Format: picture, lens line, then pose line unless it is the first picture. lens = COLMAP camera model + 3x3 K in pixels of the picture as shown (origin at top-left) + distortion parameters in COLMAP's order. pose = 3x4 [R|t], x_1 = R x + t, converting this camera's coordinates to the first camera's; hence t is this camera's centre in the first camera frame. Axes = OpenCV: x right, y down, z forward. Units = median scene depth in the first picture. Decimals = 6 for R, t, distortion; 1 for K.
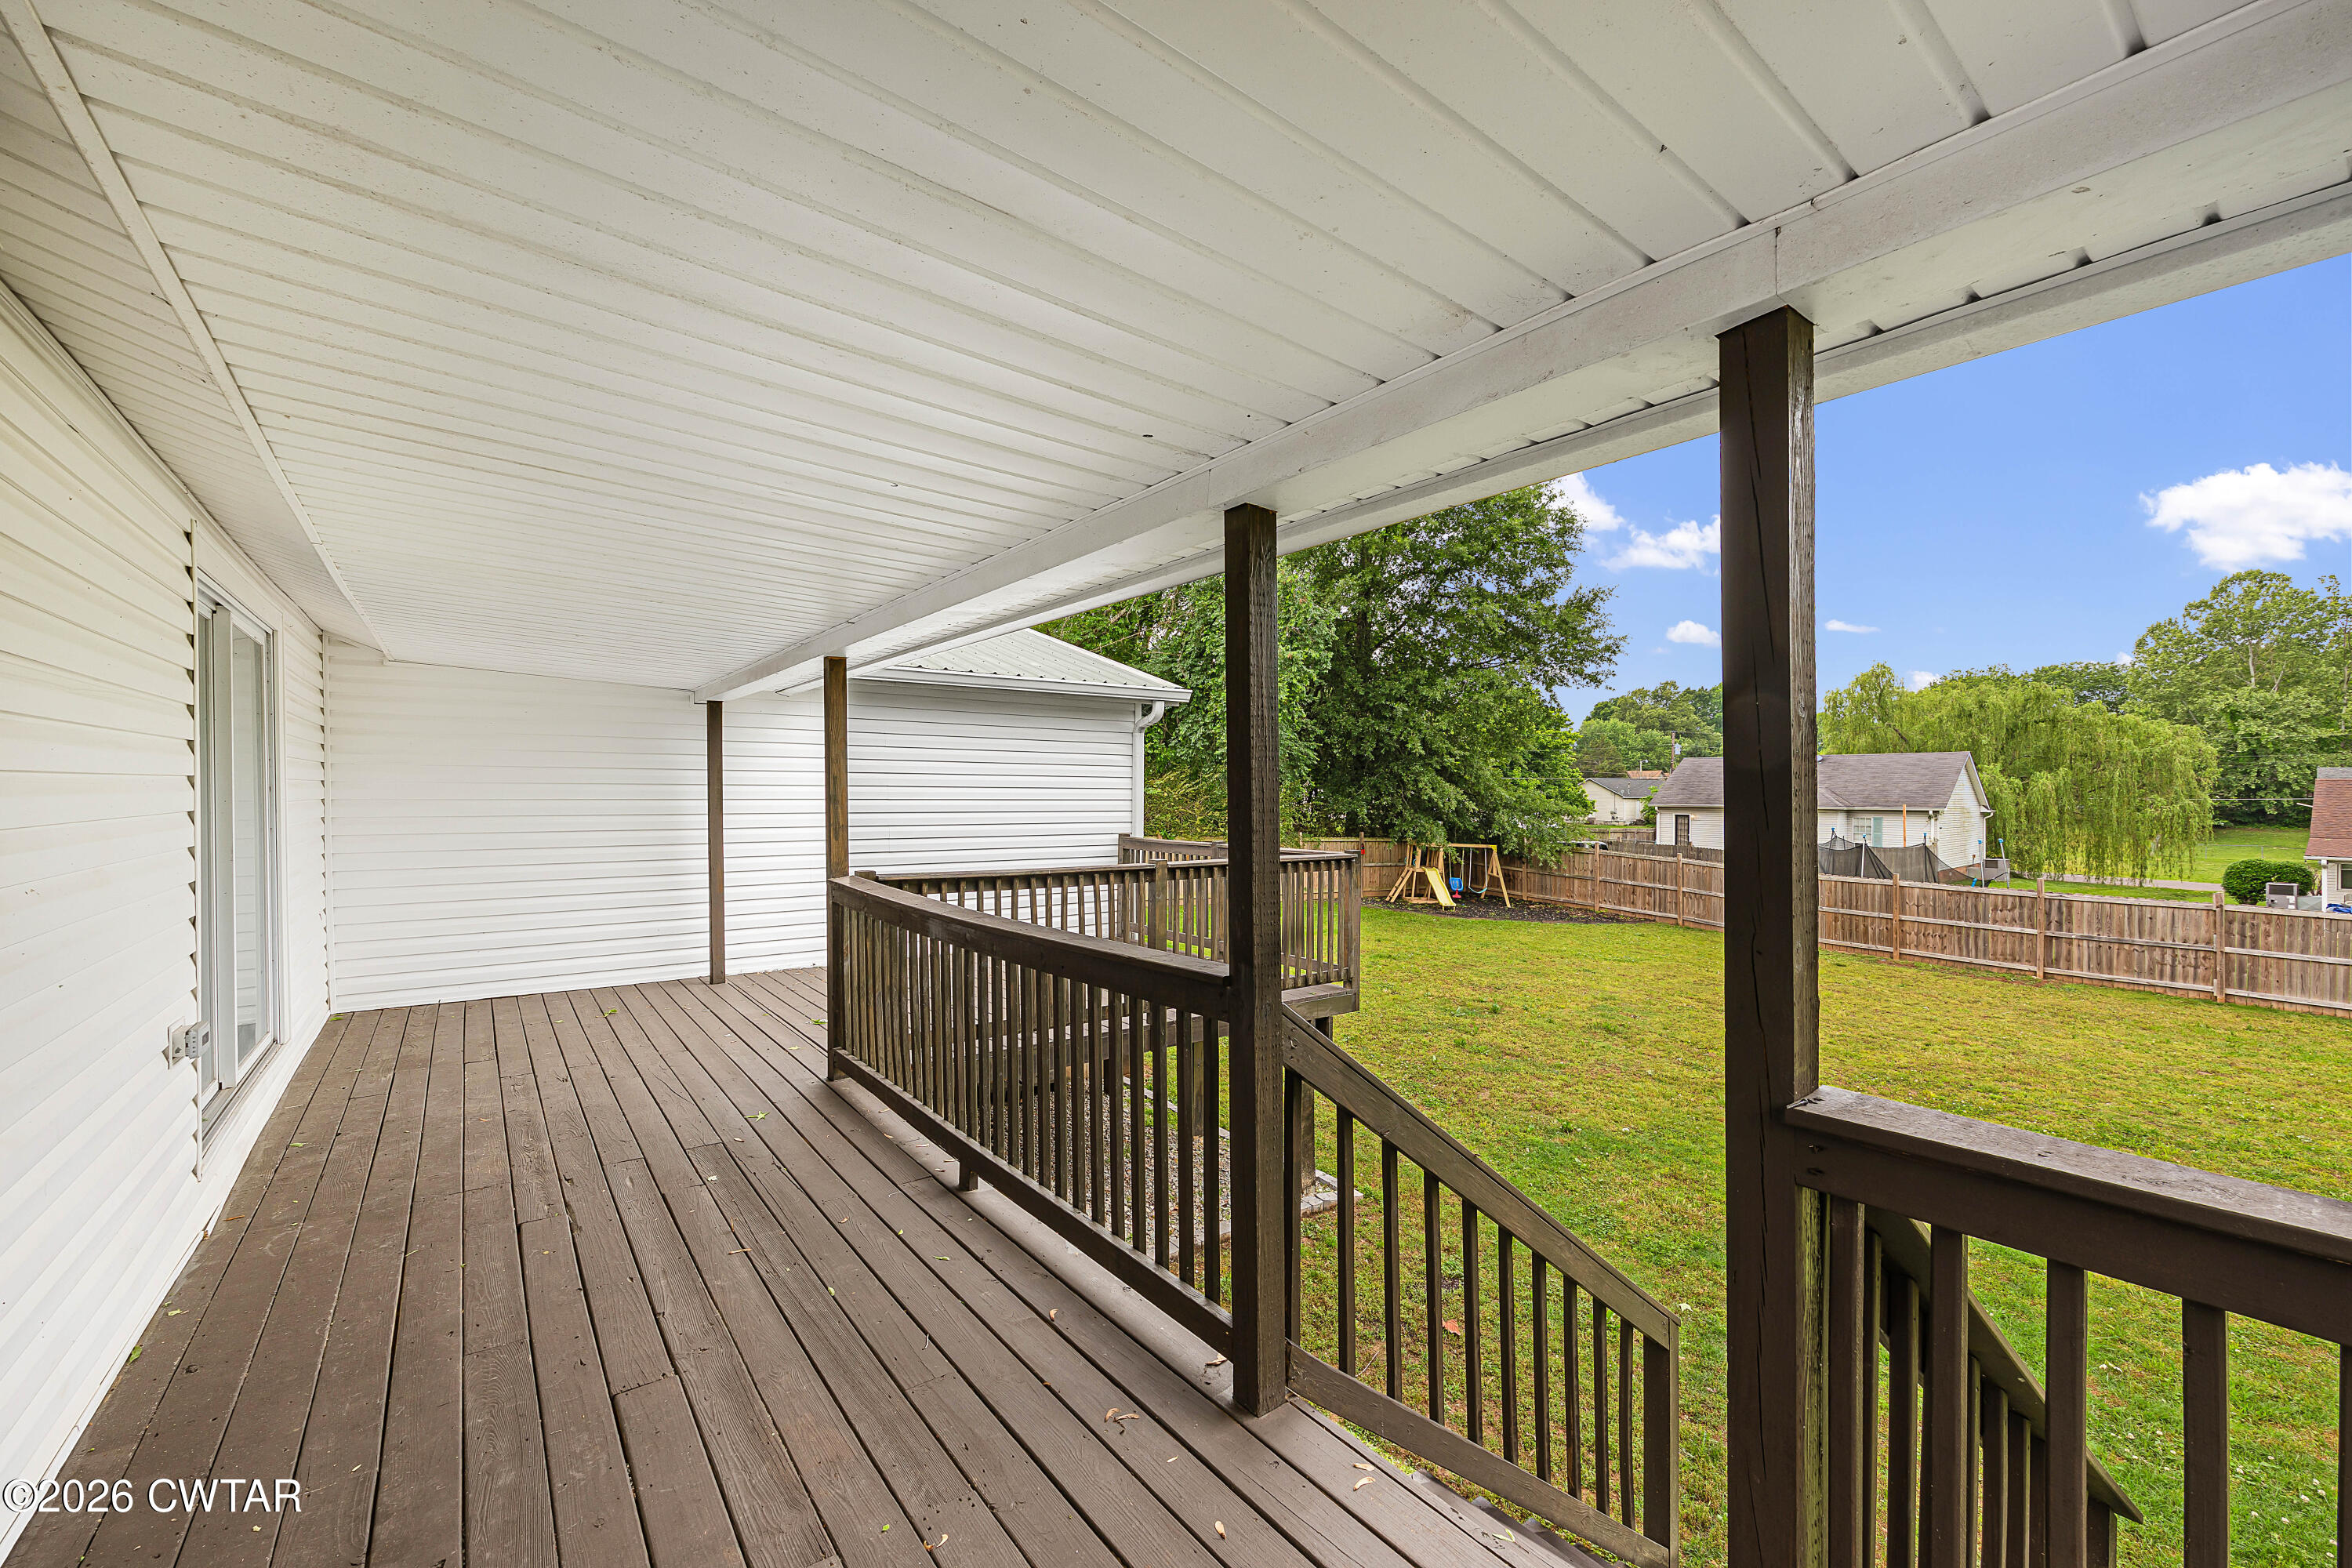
lens RADIAL K [[946.8, 0, 1185.4], [0, 946.8, 796.5], [0, 0, 1]] dist [-0.002160, 0.001111]
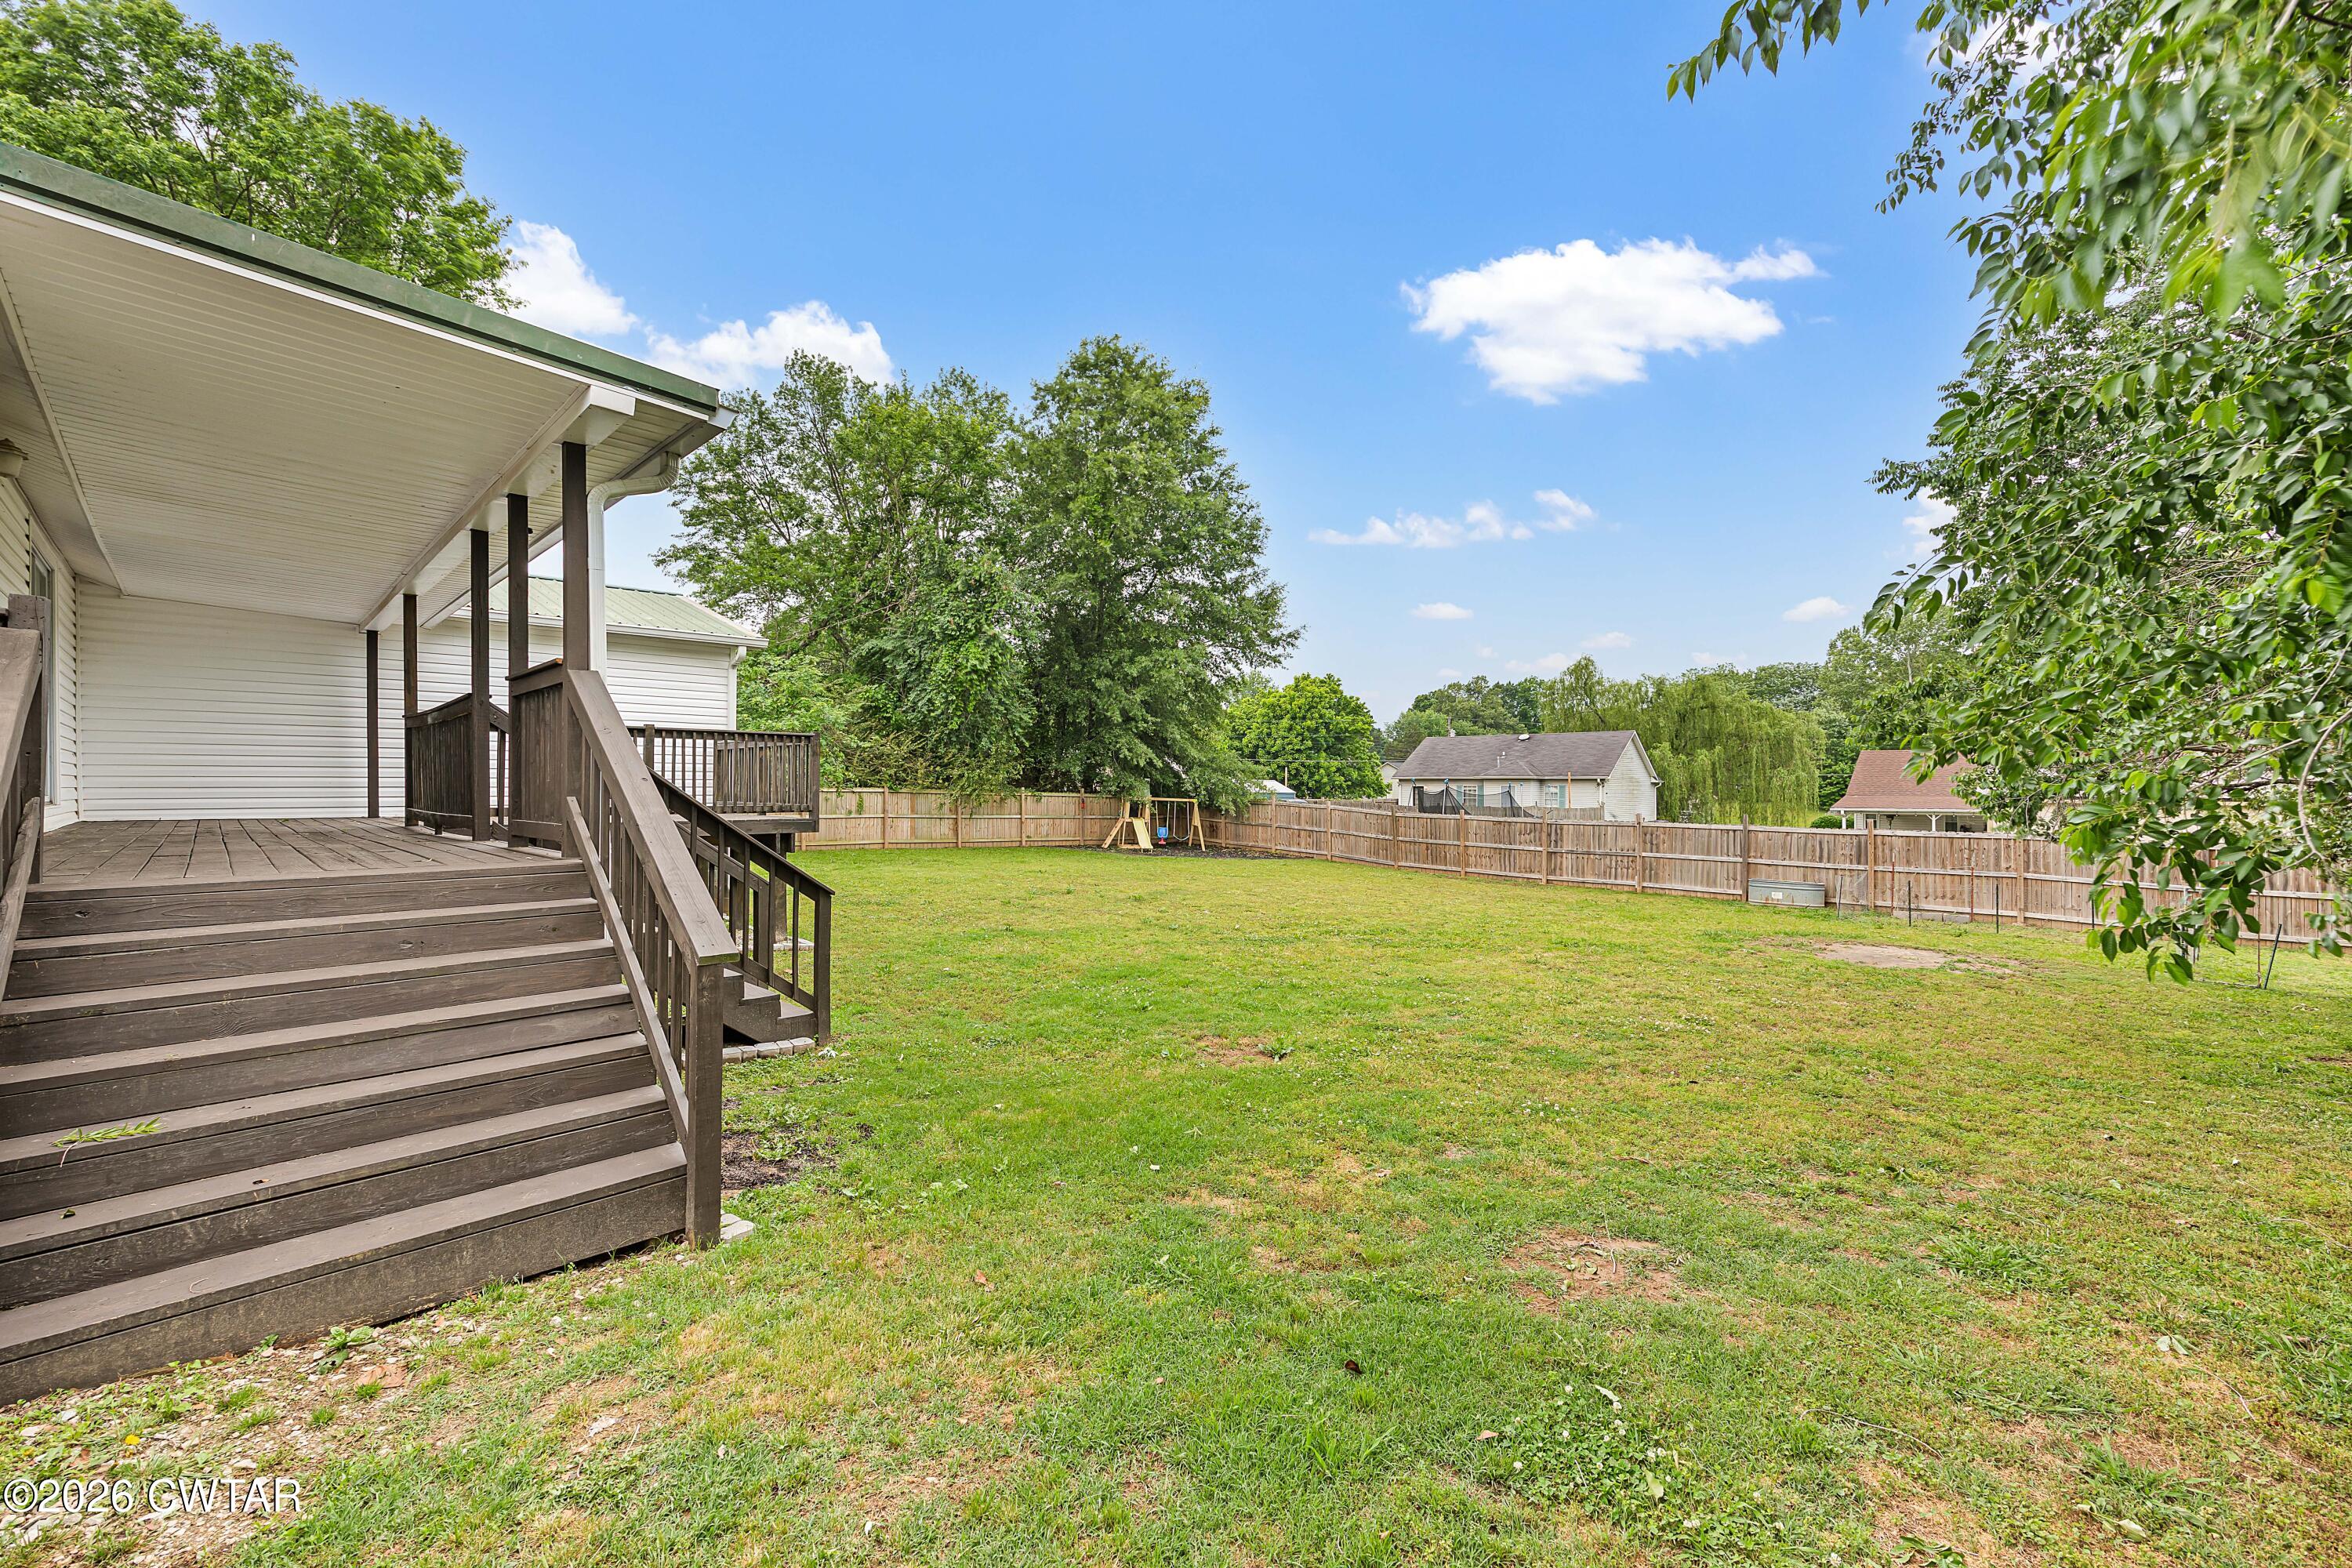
lens RADIAL K [[946.8, 0, 1180.4], [0, 946.8, 768.2], [0, 0, 1]] dist [-0.002160, 0.001111]
pose [[0.988155, -0.001138, 0.153457, 0.131632], [0.004186, 0.999800, -0.019538, 0.036820], [-0.153405, 0.019949, 0.987962, -0.165050]]
